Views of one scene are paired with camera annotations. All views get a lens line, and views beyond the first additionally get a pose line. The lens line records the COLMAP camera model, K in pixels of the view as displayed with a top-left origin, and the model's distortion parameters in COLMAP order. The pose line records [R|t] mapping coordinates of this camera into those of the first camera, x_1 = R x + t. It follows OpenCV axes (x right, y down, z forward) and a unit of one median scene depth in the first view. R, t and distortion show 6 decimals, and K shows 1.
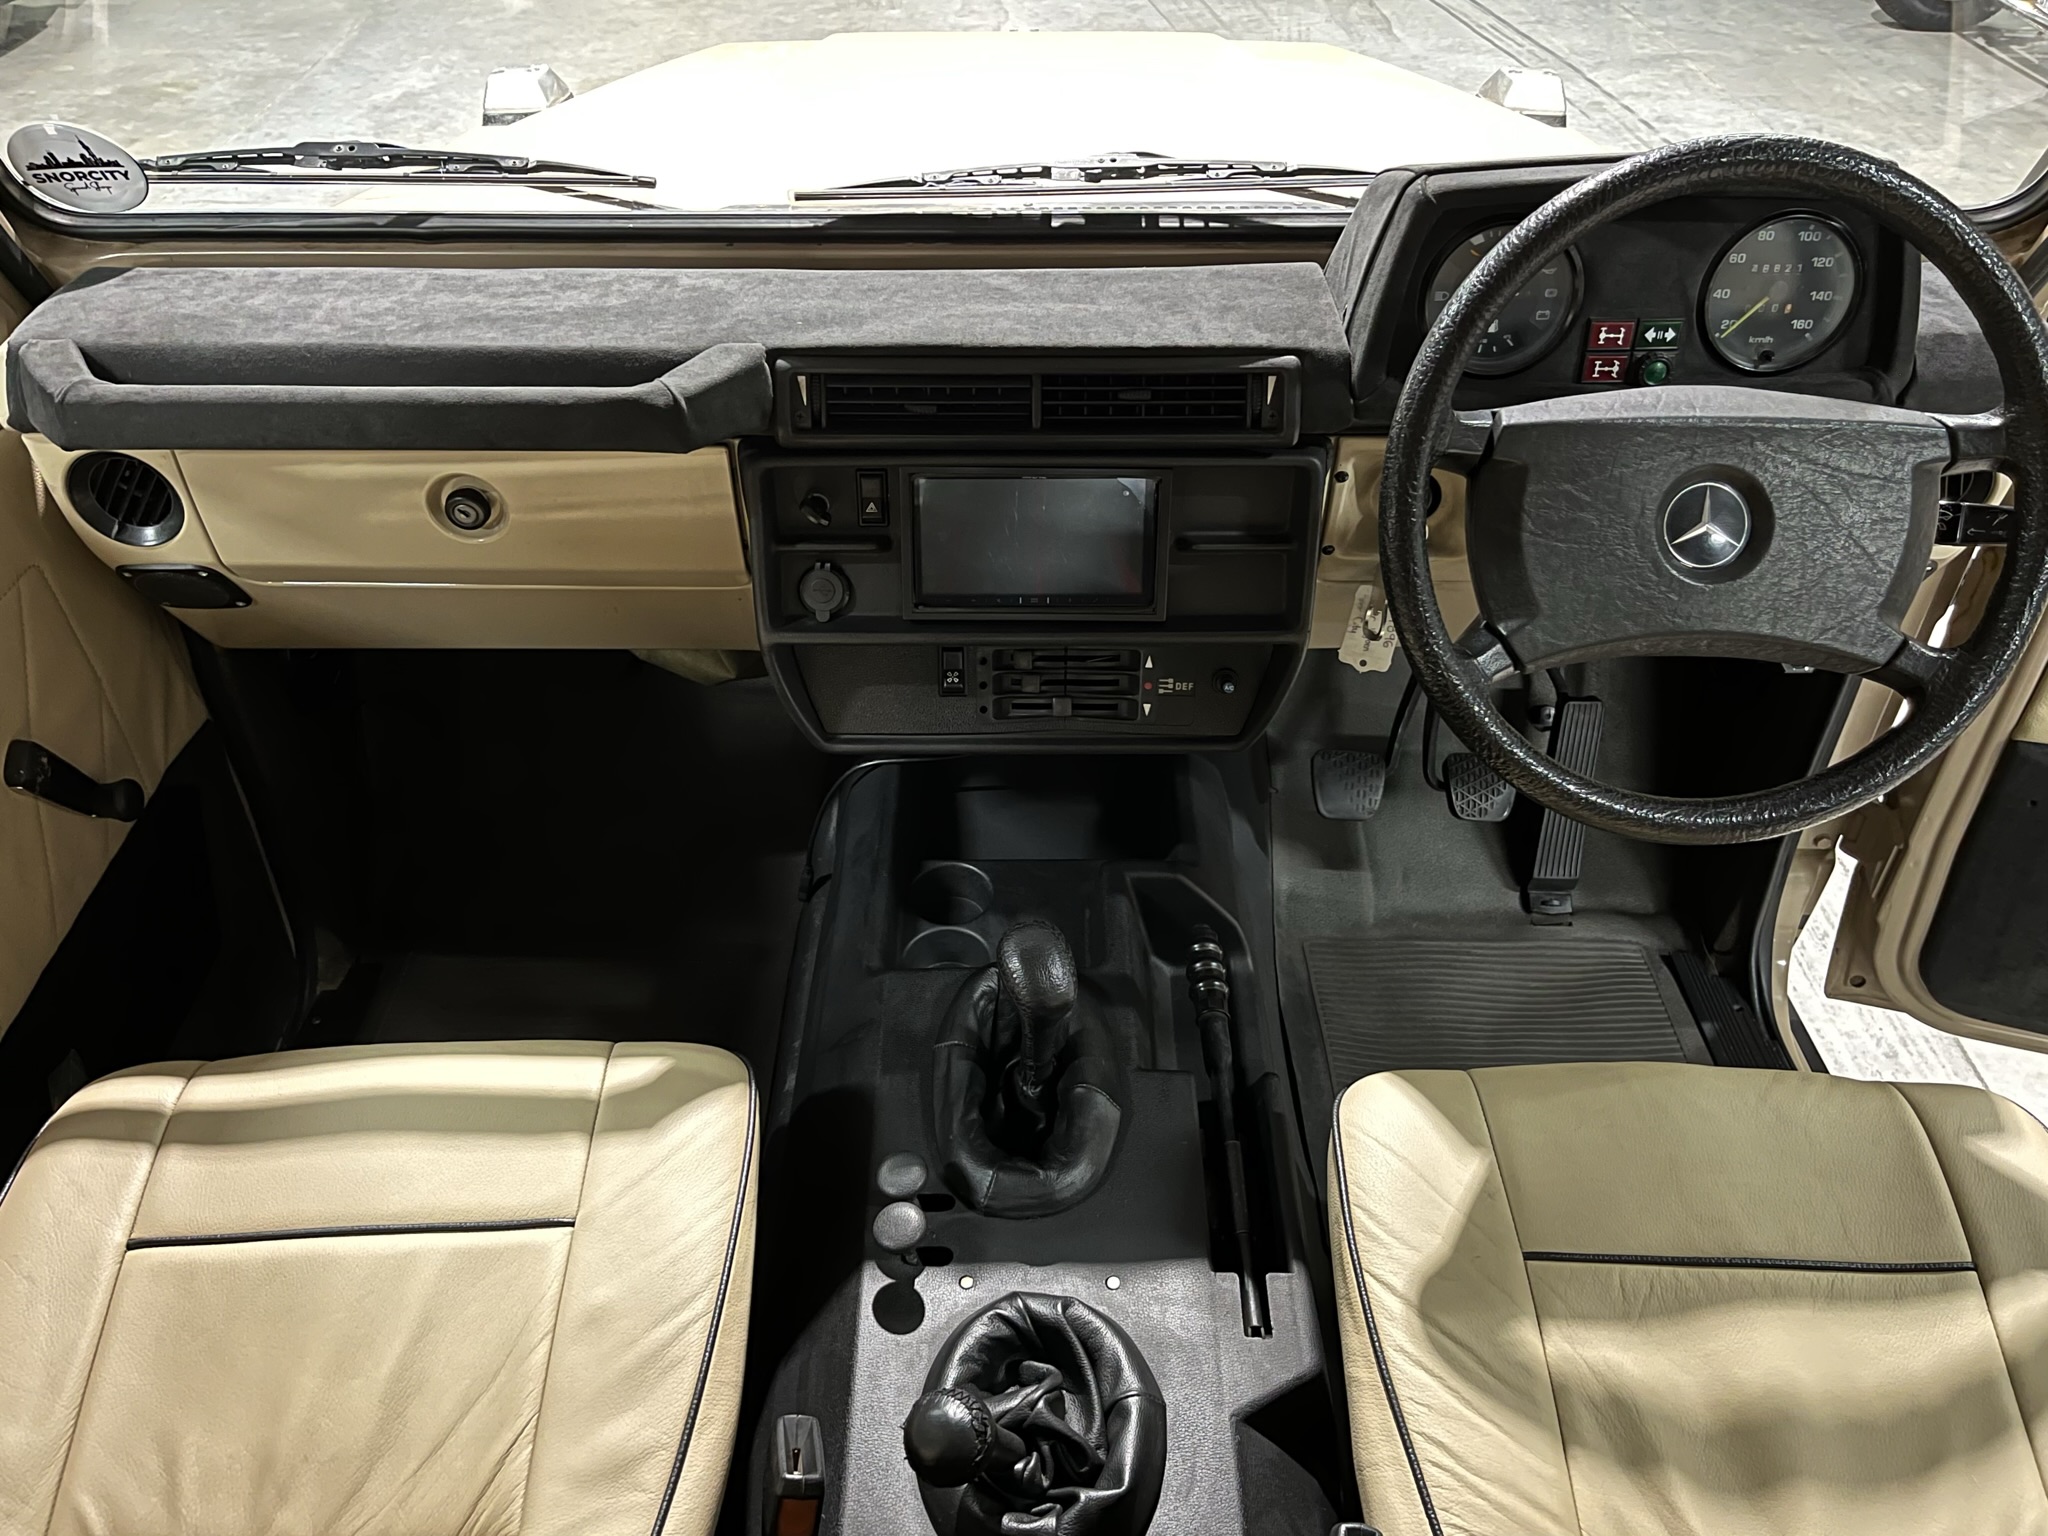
lens RADIAL K [[1554.0, 0, 1034.6], [0, 1554.0, 776.6], [0, 0, 1]] dist [0.033045, -0.038684]
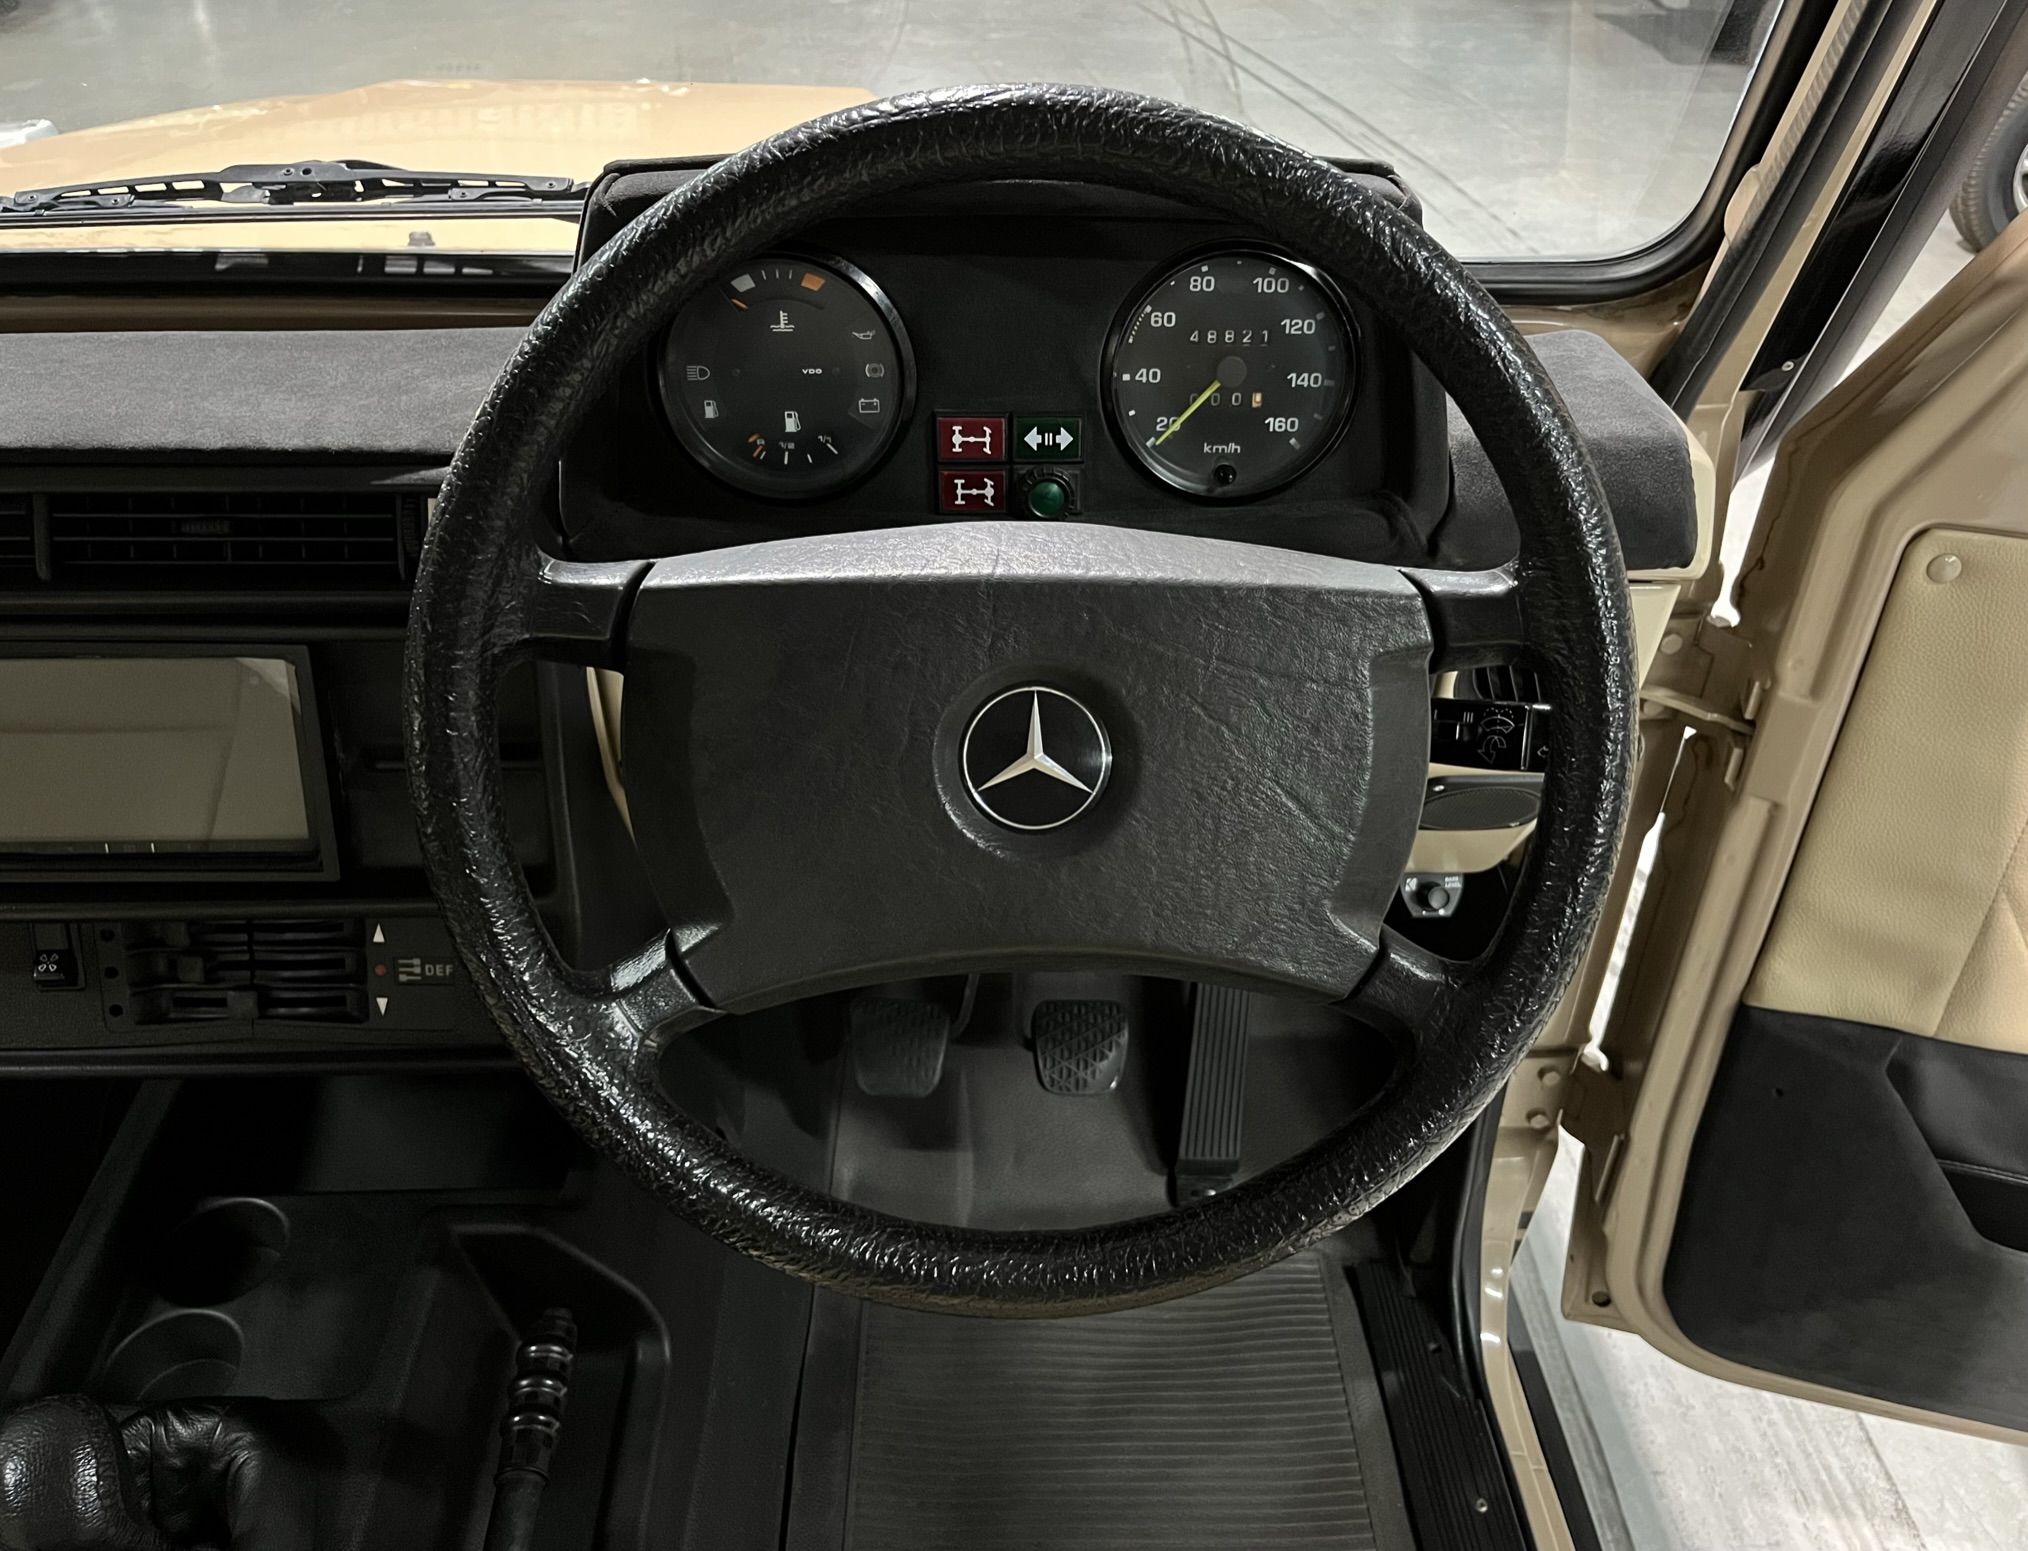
lens RADIAL K [[1654.4, 0, 1015.6], [0, 1654.4, 796.3], [0, 0, 1]] dist [0.027737, -0.009579]
pose [[0.998767, -0.004824, 0.049413, 0.308847], [0.008282, 0.997511, -0.070021, -0.081698], [-0.048953, 0.070344, 0.996321, 0.305589]]
